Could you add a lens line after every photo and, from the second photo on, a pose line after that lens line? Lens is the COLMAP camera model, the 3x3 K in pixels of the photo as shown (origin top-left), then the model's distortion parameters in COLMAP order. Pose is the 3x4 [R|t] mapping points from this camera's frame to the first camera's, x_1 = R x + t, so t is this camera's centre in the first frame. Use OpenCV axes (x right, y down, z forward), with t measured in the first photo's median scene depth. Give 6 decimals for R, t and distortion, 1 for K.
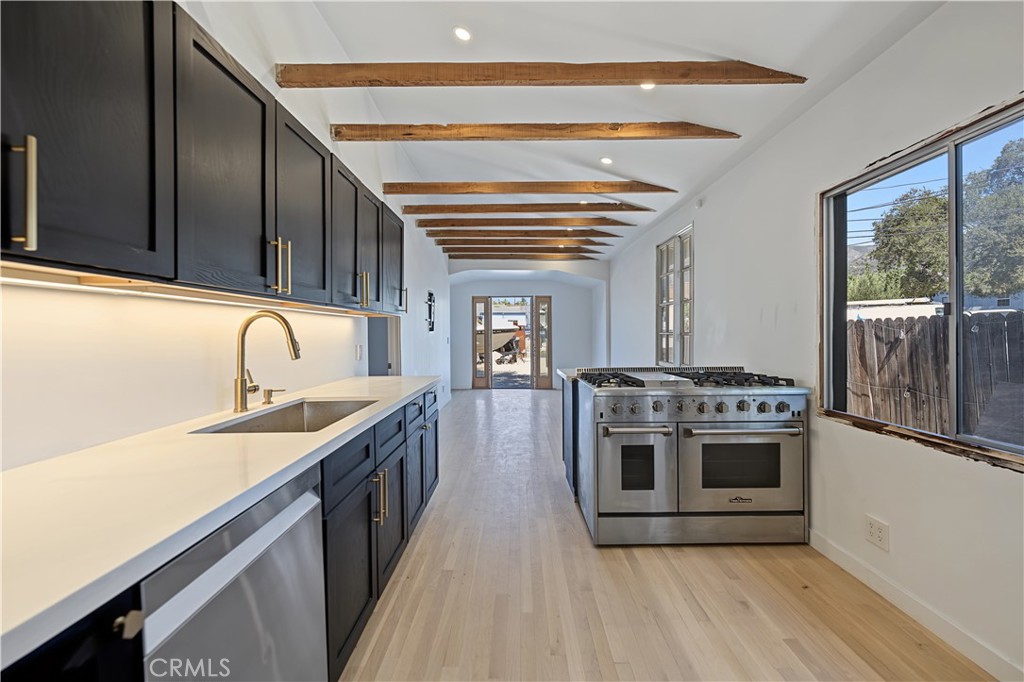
lens RADIAL K [[412.6, 0, 510.5], [0, 412.6, 336.4], [0, 0, 1]] dist [0.000249, -0.000178]
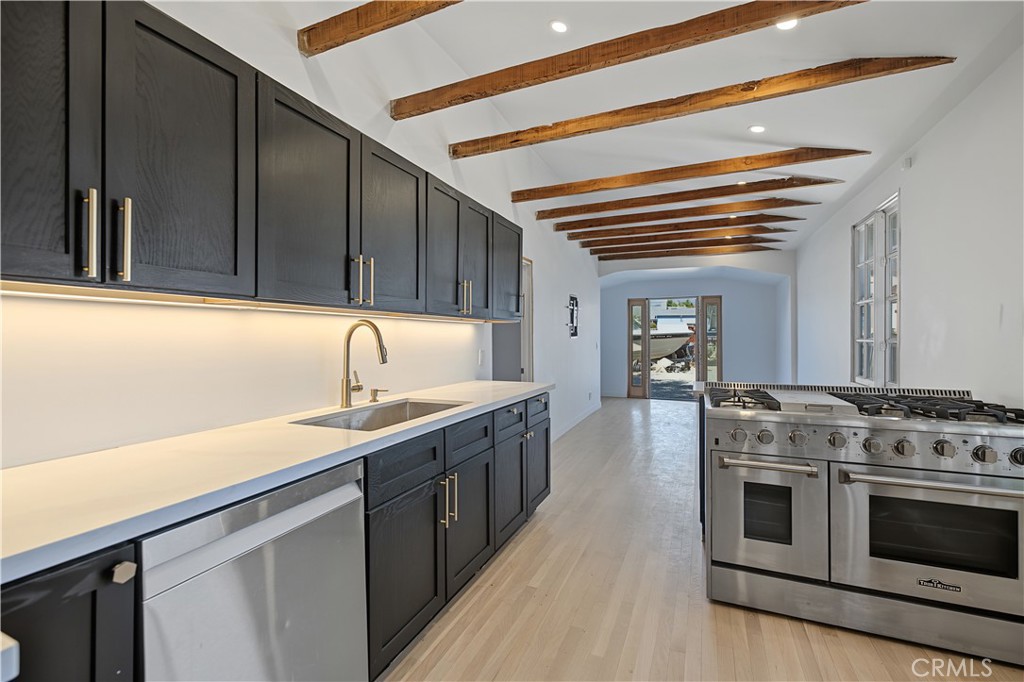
lens RADIAL K [[421.9, 0, 513.4], [0, 421.9, 336.8], [0, 0, 1]] dist [-0.000264, -0.000165]
pose [[0.919535, 0.003628, -0.392992, 0.152596], [-0.007206, 0.999945, -0.007631, -0.006124], [0.392942, 0.009849, 0.919510, 0.059100]]
